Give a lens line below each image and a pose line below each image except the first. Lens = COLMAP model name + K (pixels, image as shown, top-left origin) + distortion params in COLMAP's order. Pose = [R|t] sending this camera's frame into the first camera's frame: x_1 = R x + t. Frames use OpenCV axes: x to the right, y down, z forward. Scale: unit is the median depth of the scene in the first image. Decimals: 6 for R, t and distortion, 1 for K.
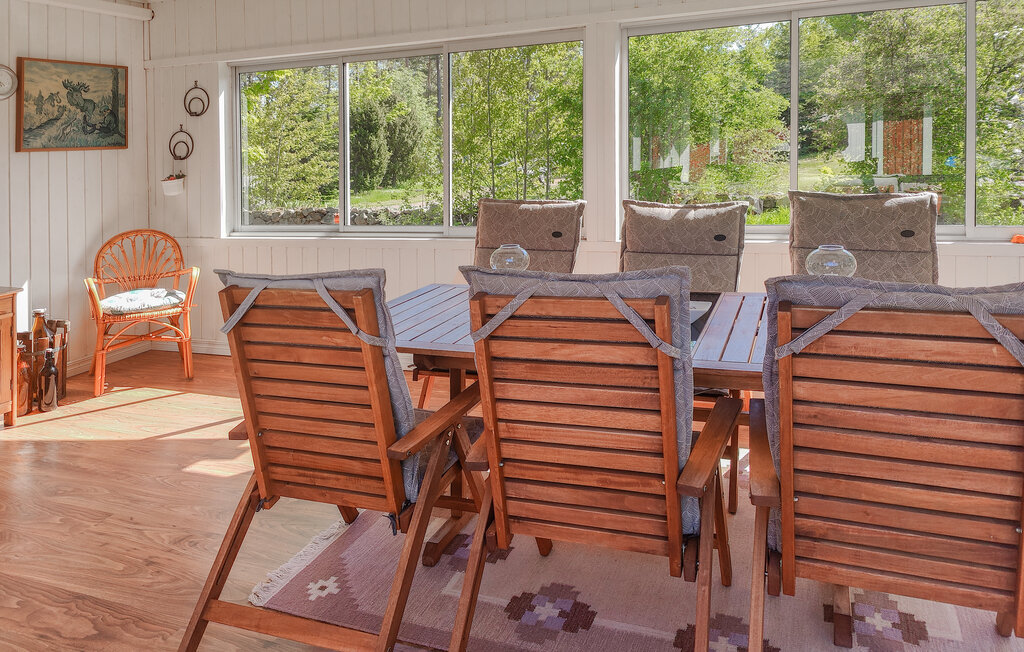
lens RADIAL K [[703.0, 0, 512.0], [0, 703.0, 326.0], [0, 0, 1]] dist [0.001432, -0.000454]
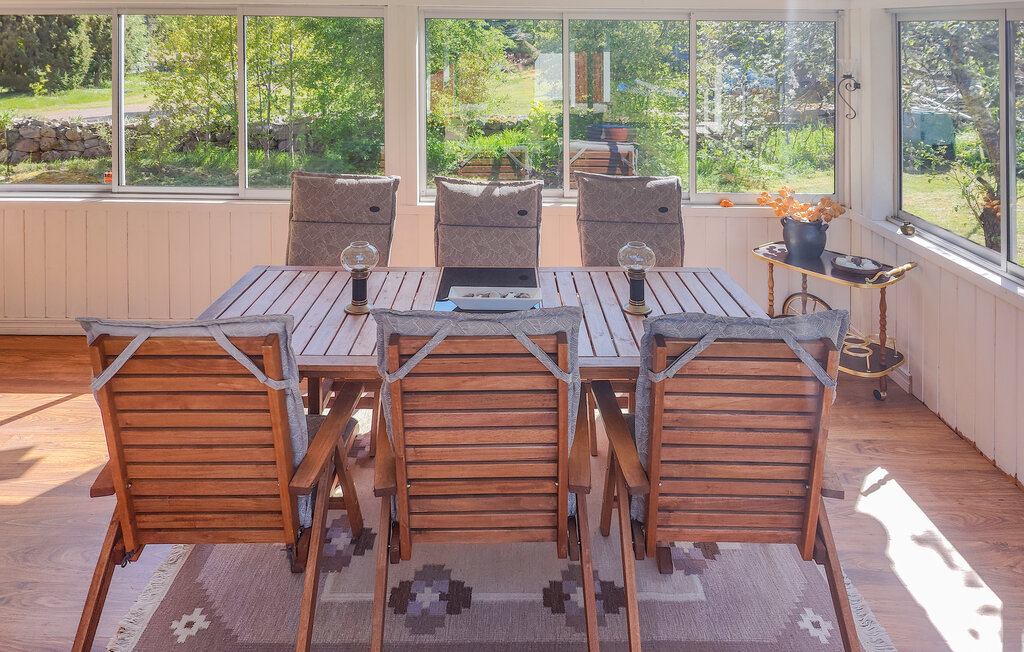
lens RADIAL K [[667.2, 0, 512.2], [0, 667.2, 231.9], [0, 0, 1]] dist [-0.001078, 0.004551]
pose [[0.926631, -0.030985, 0.374693, -0.210850], [0.030433, 0.999509, 0.007390, -0.170585], [-0.374738, 0.004555, 0.927119, -0.002636]]
